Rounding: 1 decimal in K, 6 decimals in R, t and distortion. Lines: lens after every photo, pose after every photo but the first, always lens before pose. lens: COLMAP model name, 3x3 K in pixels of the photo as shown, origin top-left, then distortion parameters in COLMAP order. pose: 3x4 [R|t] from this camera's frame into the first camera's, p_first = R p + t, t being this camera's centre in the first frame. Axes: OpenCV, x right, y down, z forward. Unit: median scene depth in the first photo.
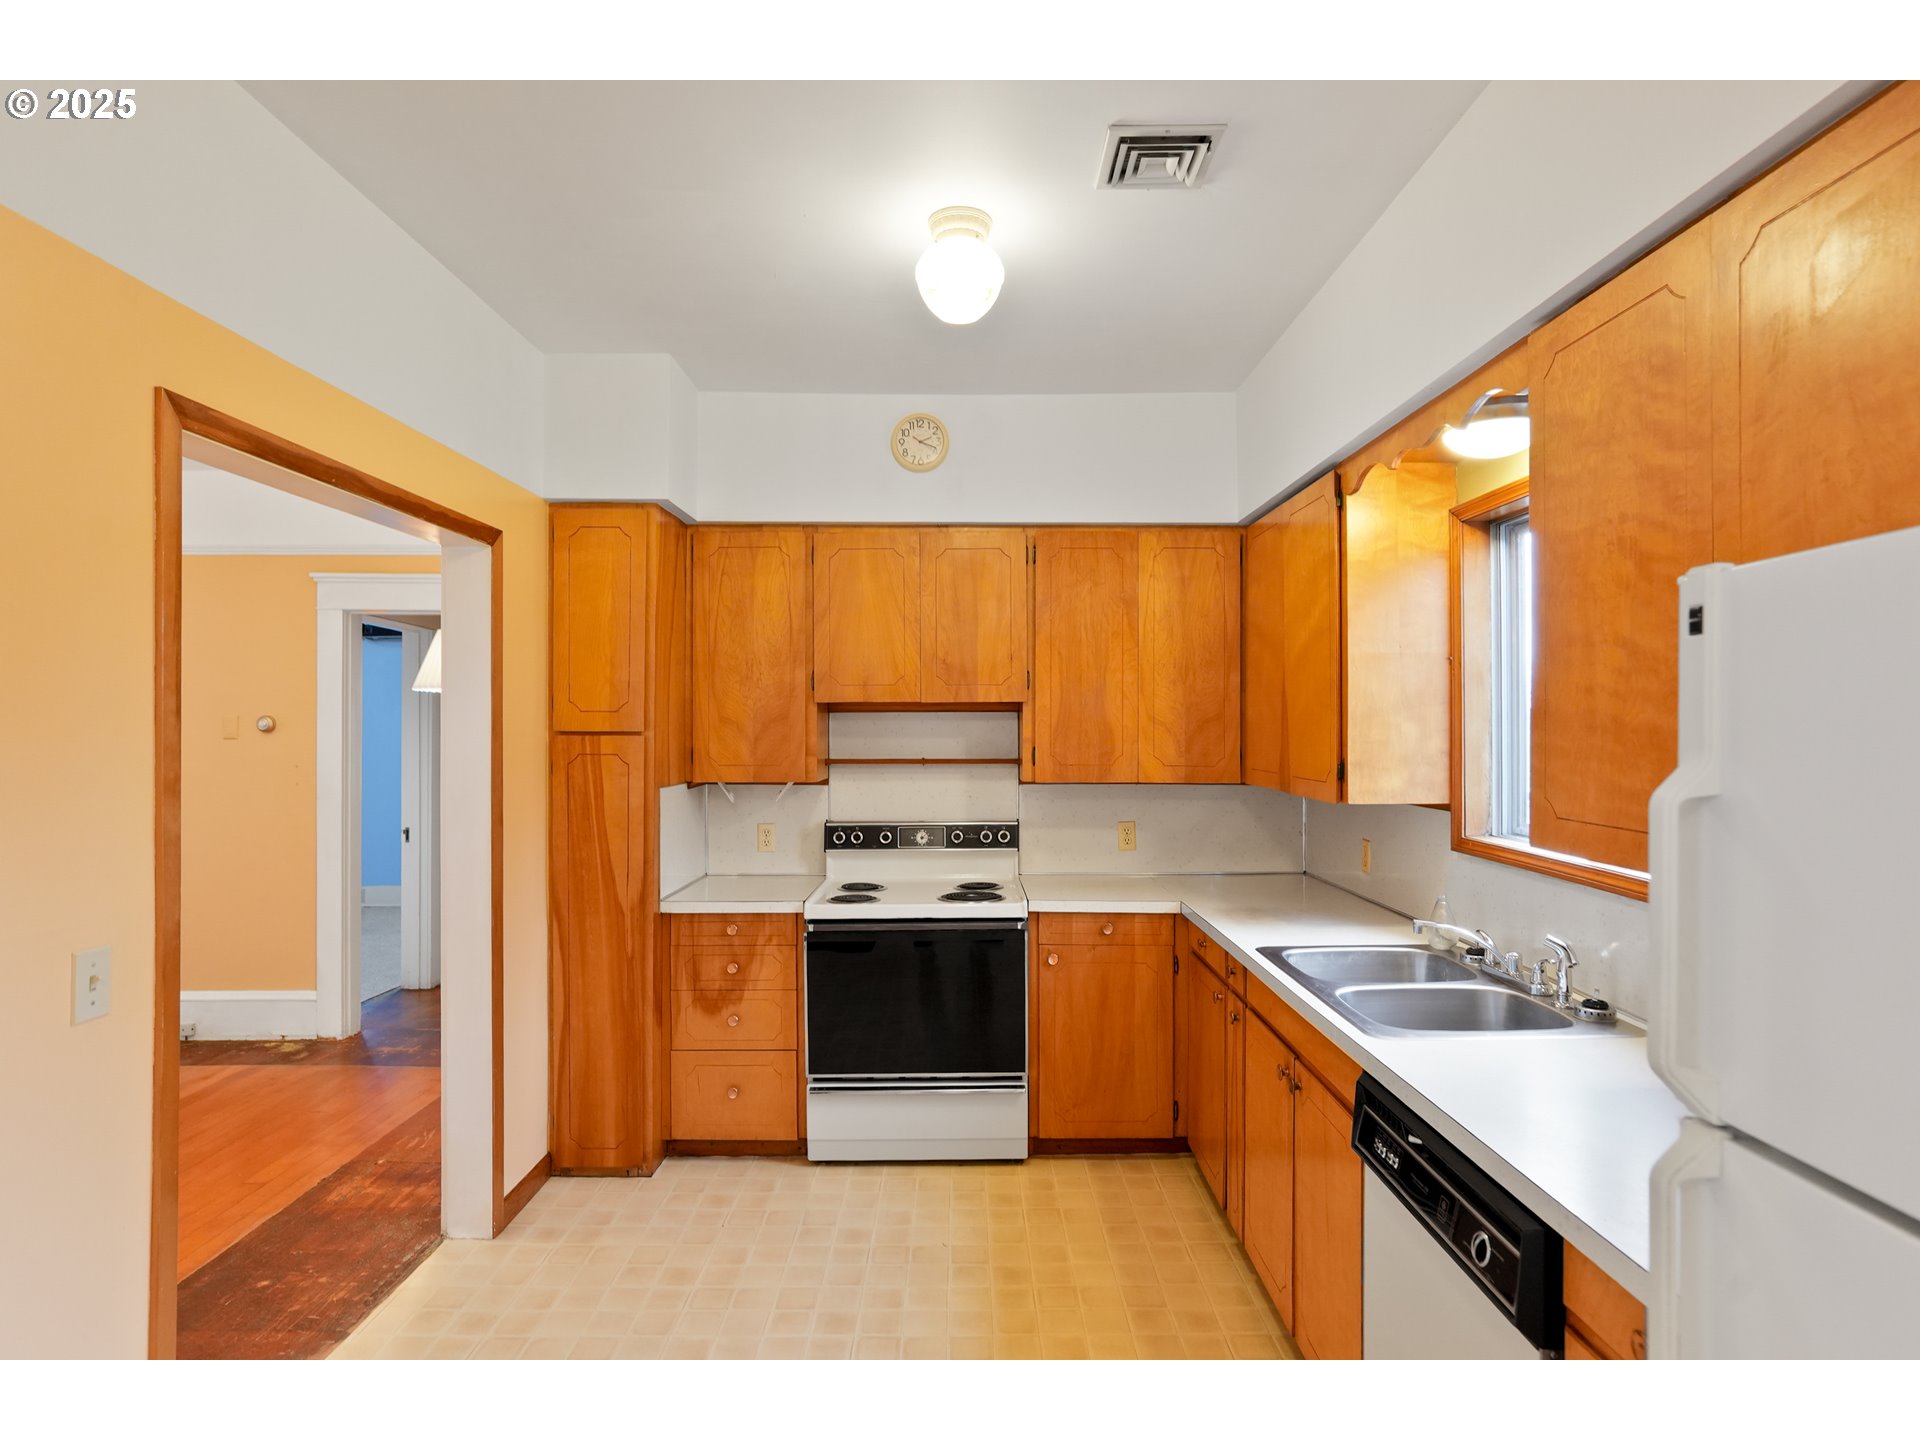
lens RADIAL K [[1056.0, 0, 960.0], [0, 1056.0, 720.0], [0, 0, 1]] dist [-0.041551, 0.046334]
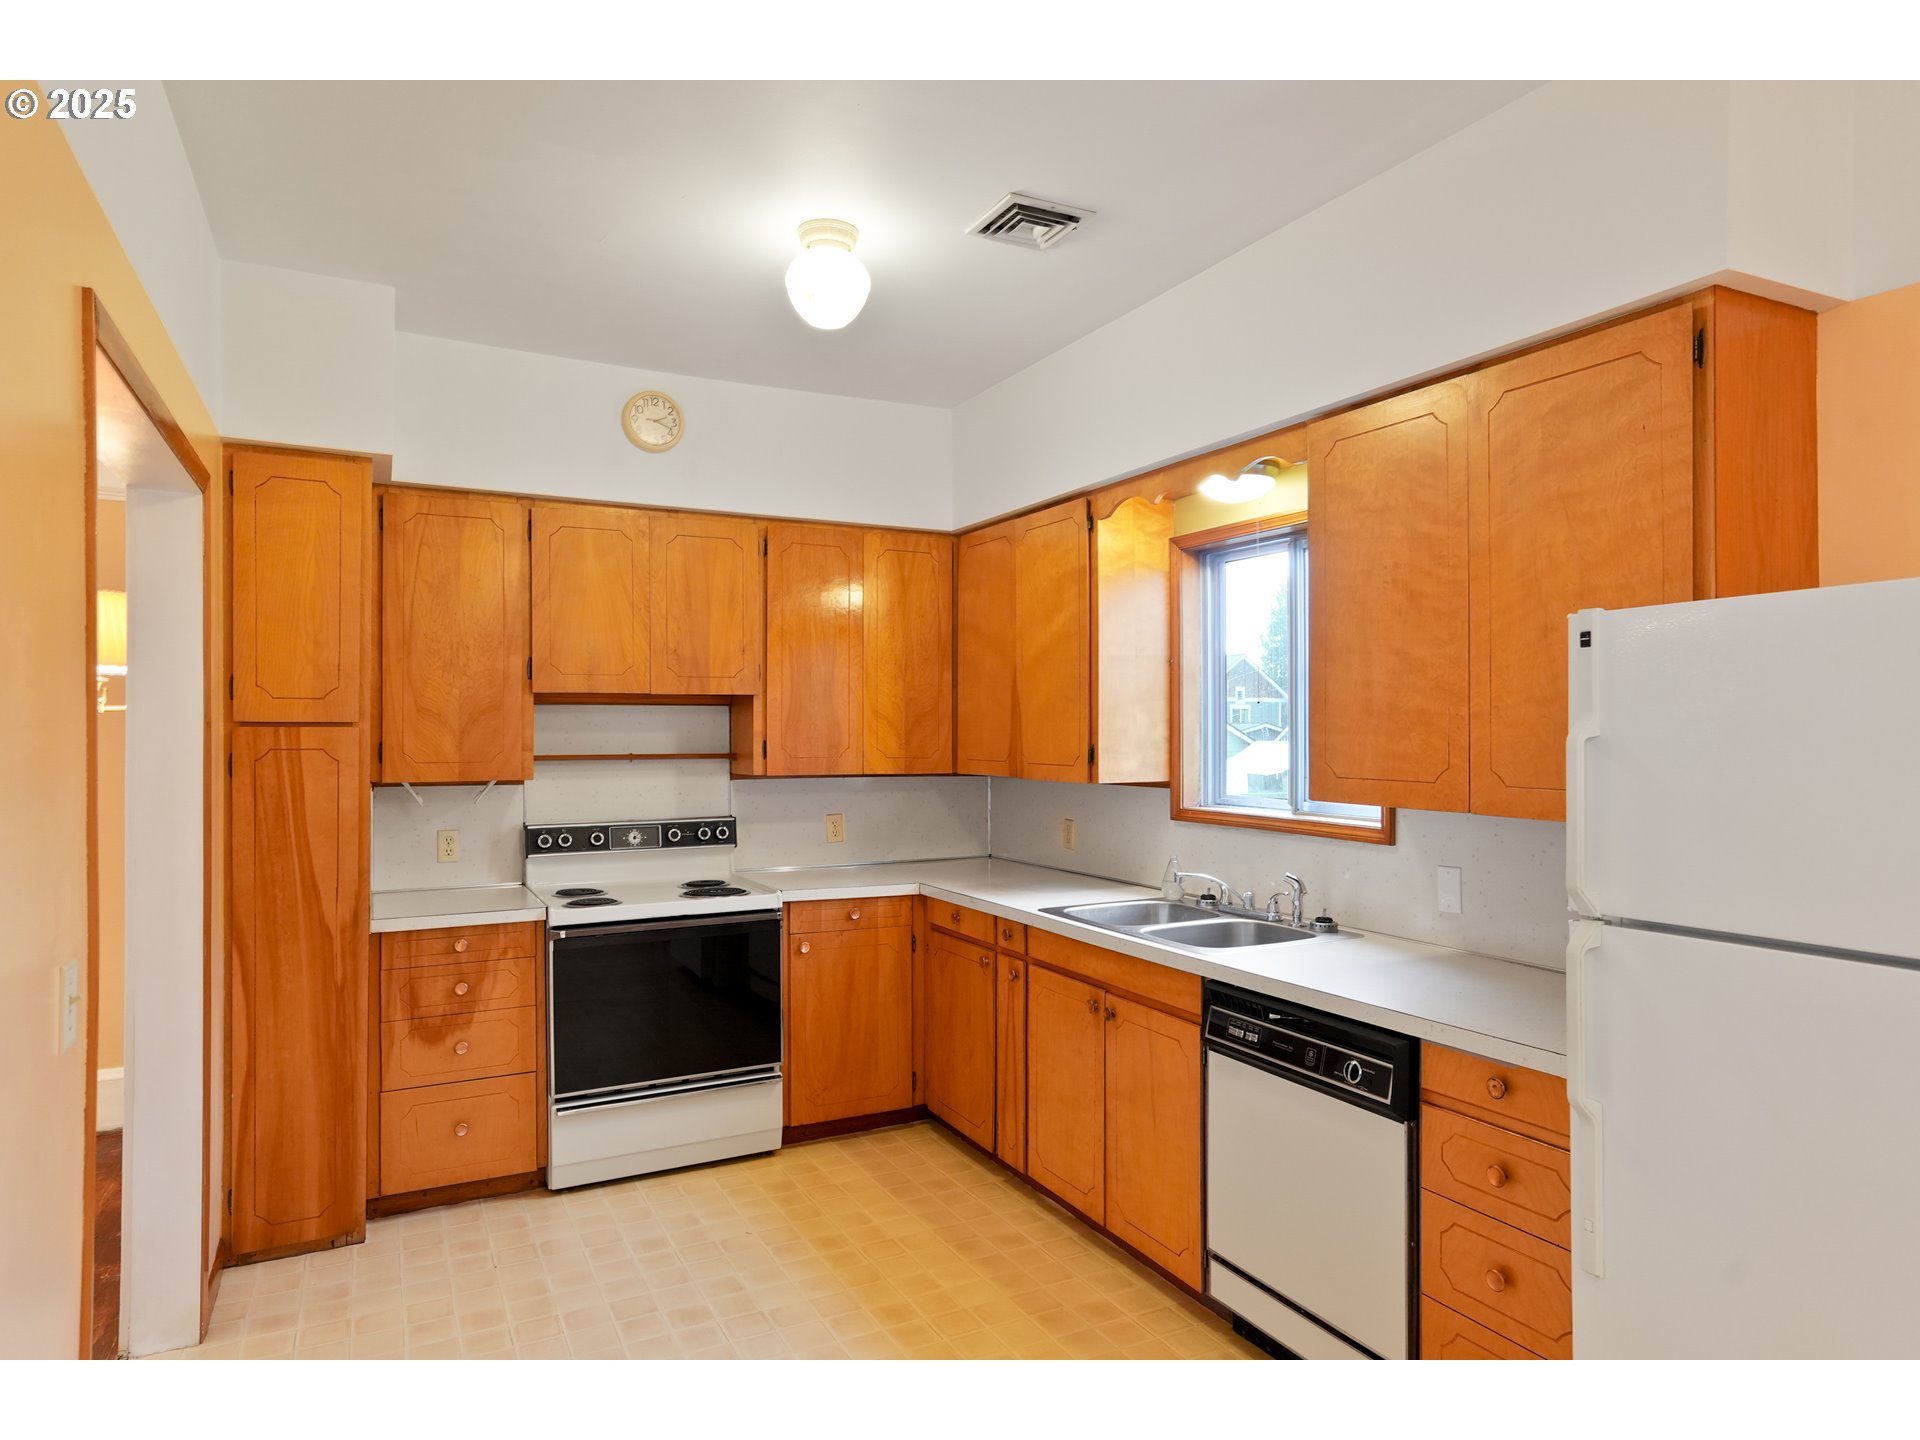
lens RADIAL K [[1170.0, 0, 960.6], [0, 1170.0, 727.1], [0, 0, 1]] dist [-0.019148, 0.043180]
pose [[0.889057, 0.001085, 0.457795, -0.295293], [-0.001138, 0.999999, -0.000161, 0.014318], [-0.457794, -0.000377, 0.889058, -0.073027]]
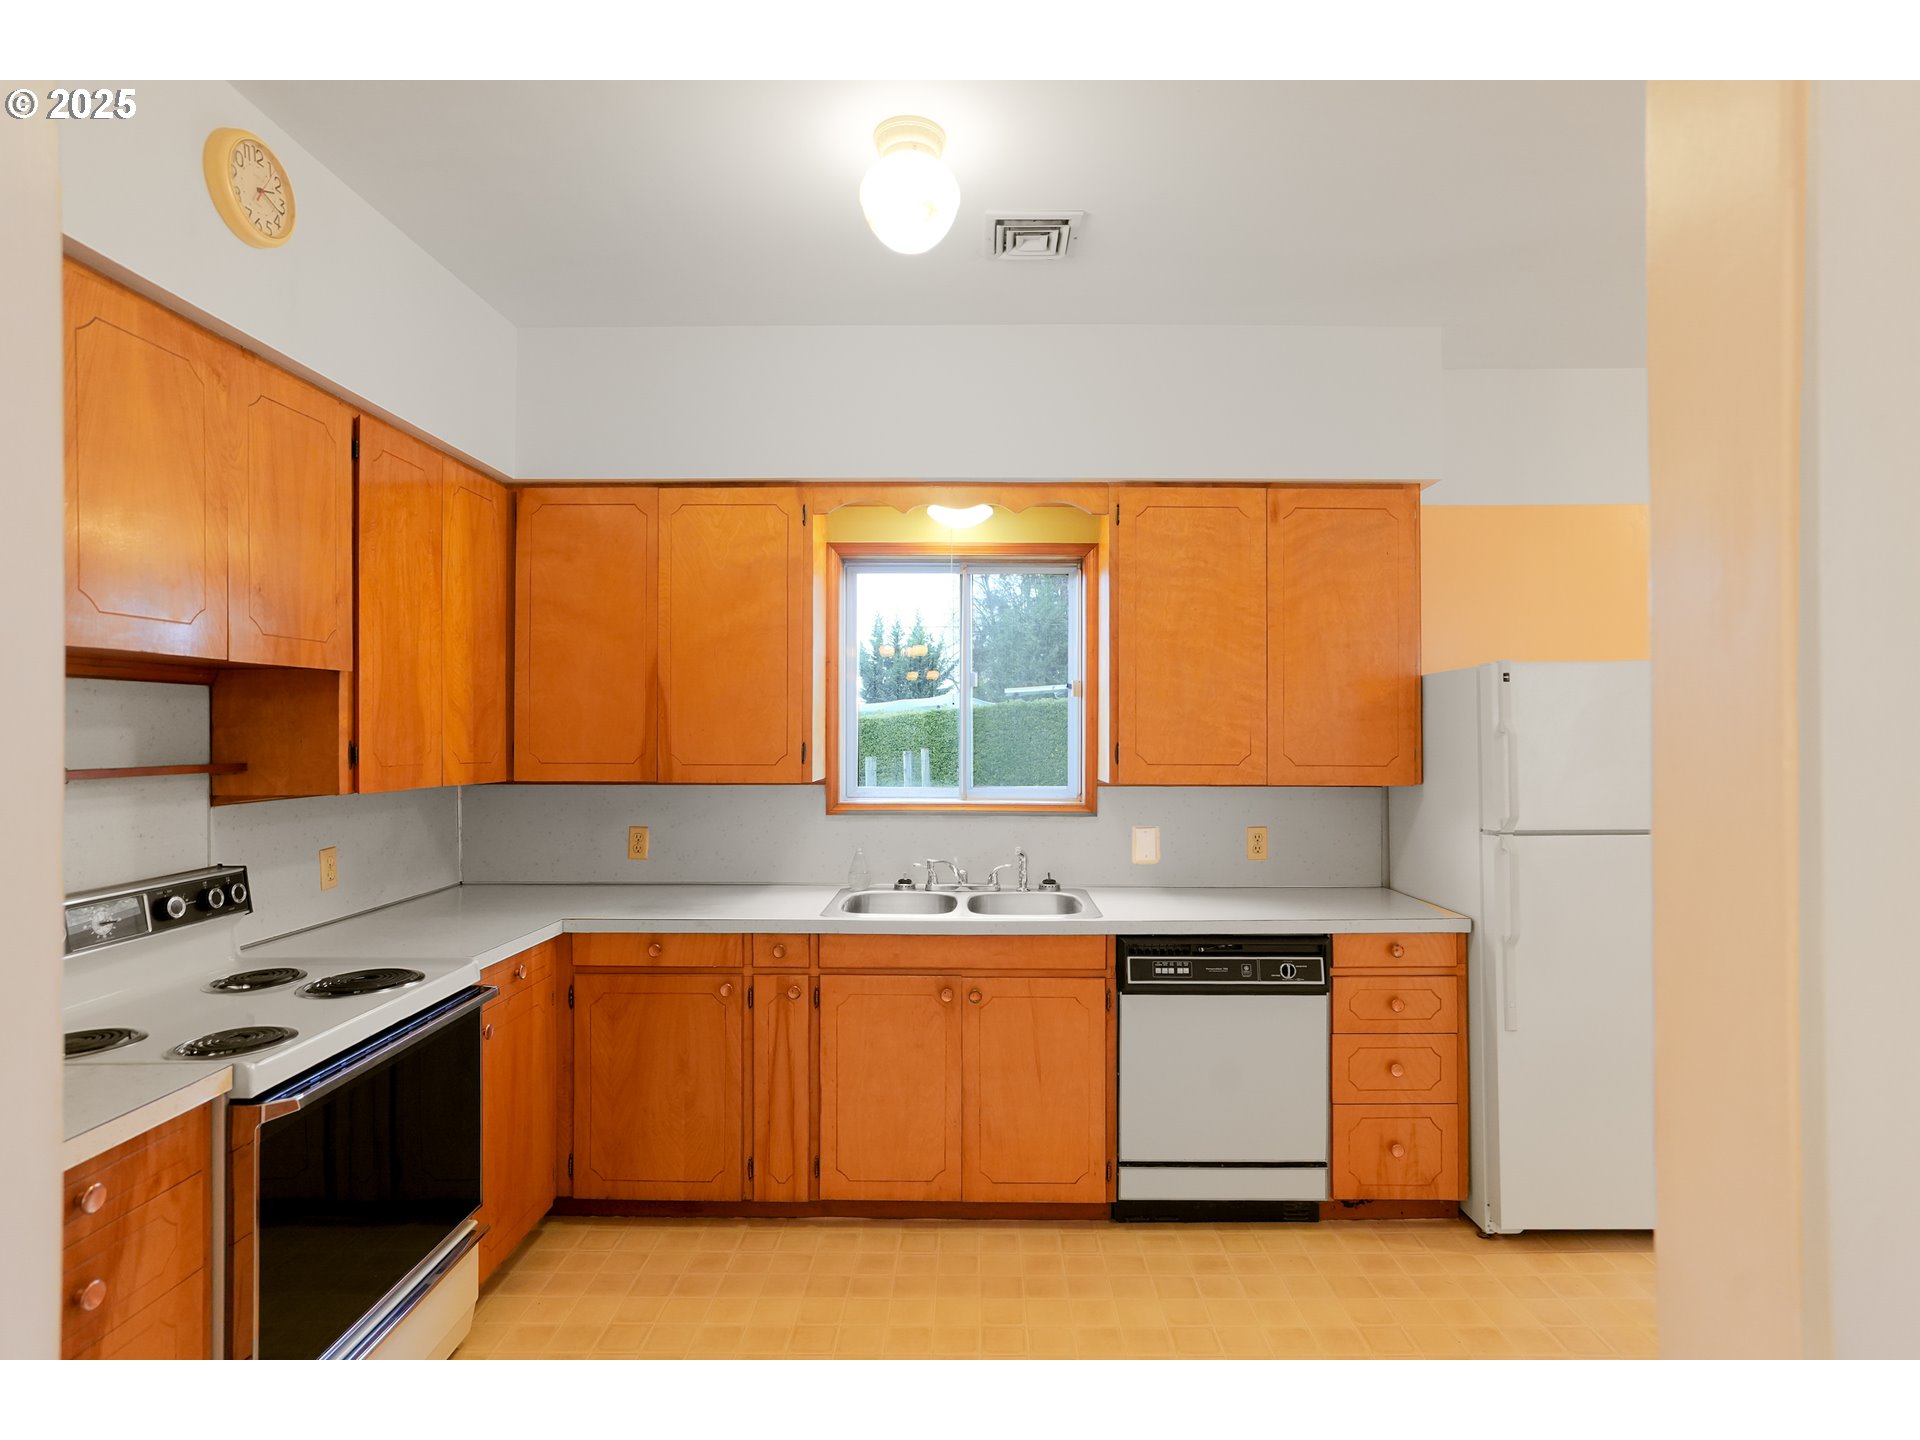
lens RADIAL K [[1035.6, 0, 963.6], [0, 1035.6, 723.1], [0, 0, 1]] dist [-0.030635, 0.039989]
pose [[0.000468, 0.008702, 0.999962, -0.619797], [-0.004527, 0.999952, -0.008700, 0.020076], [-0.999990, -0.004523, 0.000507, 0.673835]]
